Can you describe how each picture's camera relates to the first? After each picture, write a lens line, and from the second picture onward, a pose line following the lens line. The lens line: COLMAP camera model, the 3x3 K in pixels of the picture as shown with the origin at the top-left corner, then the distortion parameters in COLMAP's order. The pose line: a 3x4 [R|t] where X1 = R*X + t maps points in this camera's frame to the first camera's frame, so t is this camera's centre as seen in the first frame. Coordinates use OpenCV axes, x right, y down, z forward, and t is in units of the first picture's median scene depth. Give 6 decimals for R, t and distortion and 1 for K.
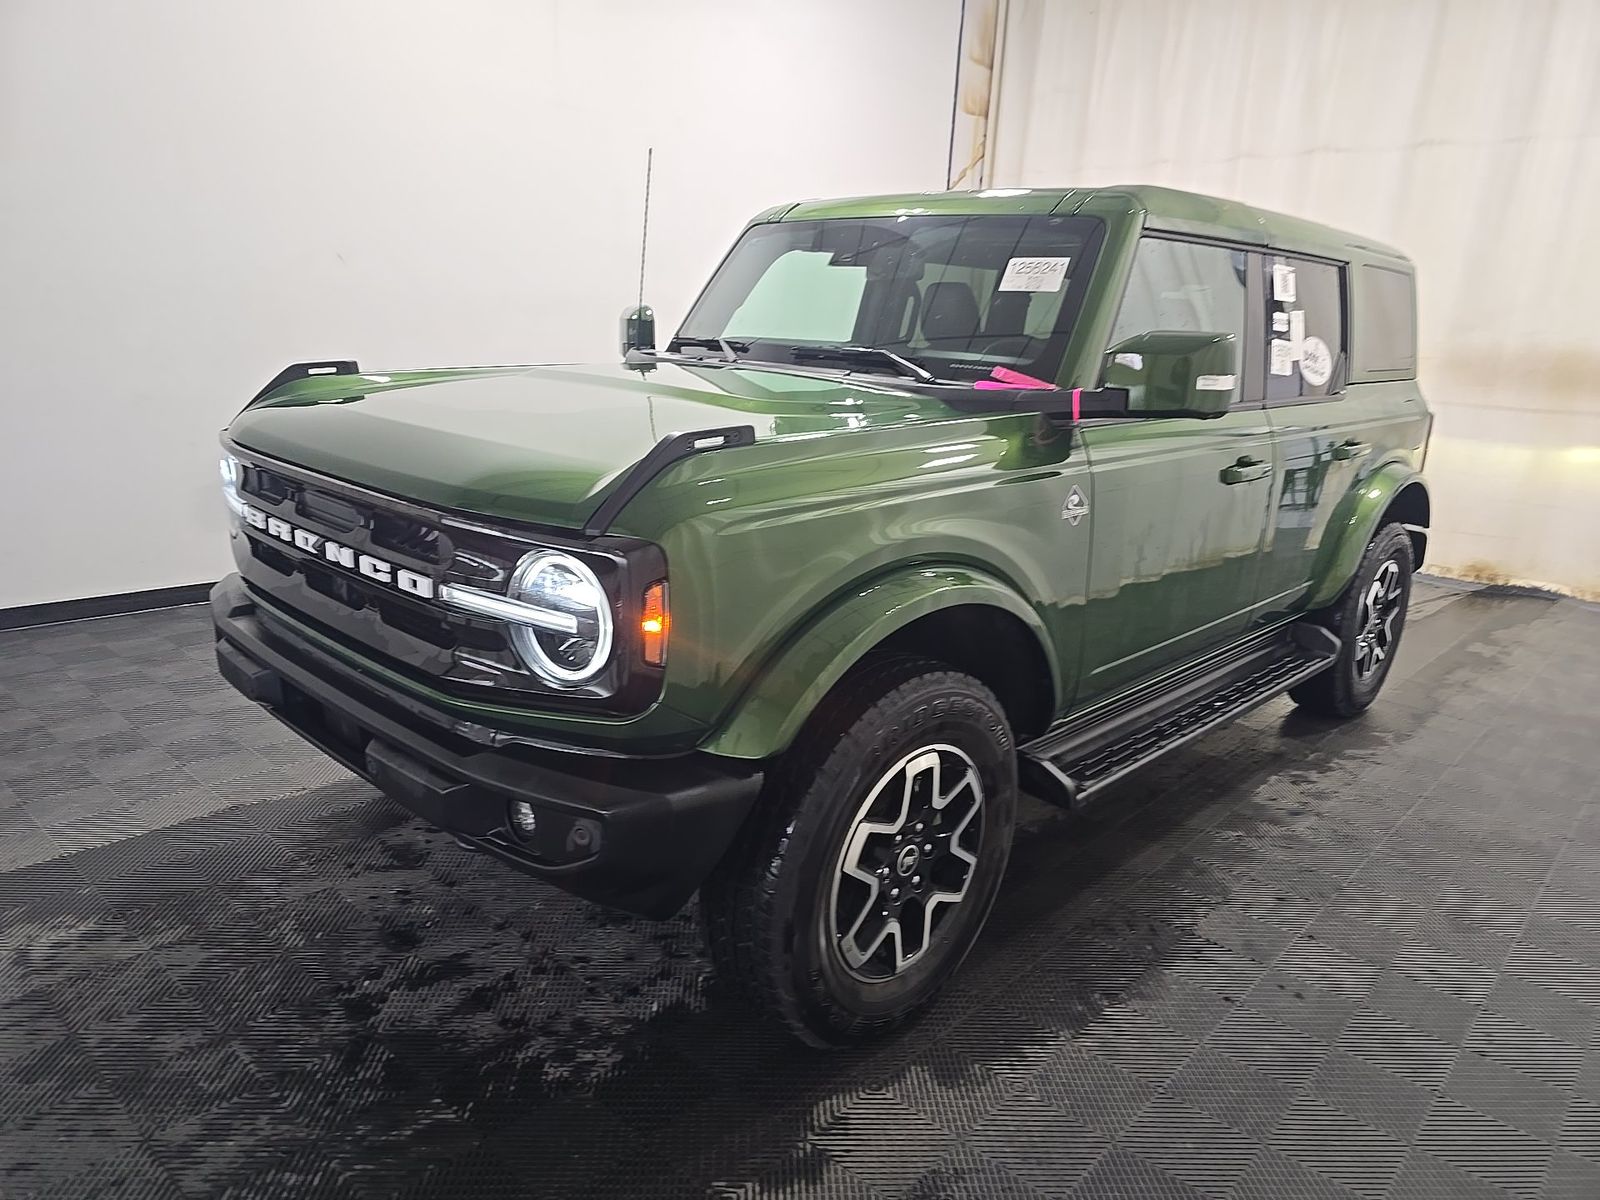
lens RADIAL K [[1106.9, 0, 800.0], [0, 1106.9, 600.0], [0, 0, 1]] dist [0.006050, 0.003657]
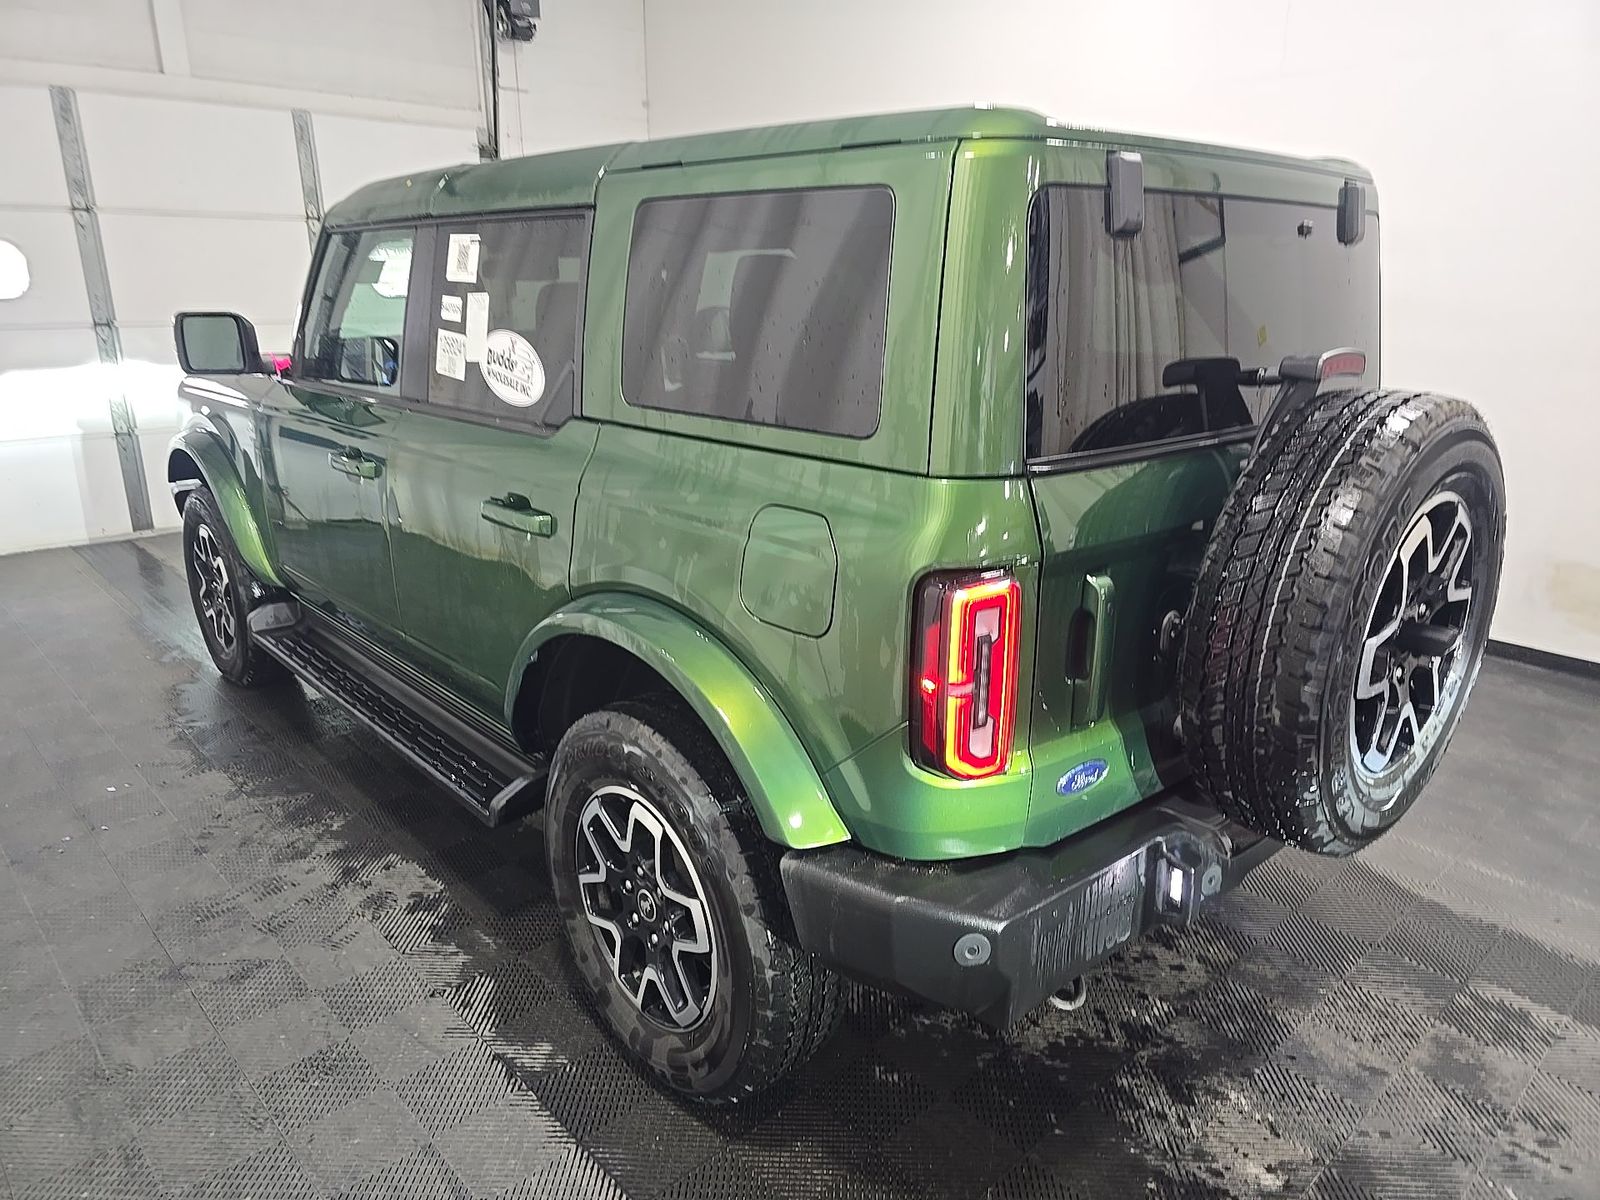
lens RADIAL K [[1106.9, 0, 800.0], [0, 1106.9, 600.0], [0, 0, 1]] dist [0.006050, 0.003657]
pose [[-0.090899, 0.236569, -0.967353, 1.204217], [-0.267210, 0.929960, 0.252533, -0.319687], [0.959342, 0.281441, -0.021319, 1.297602]]
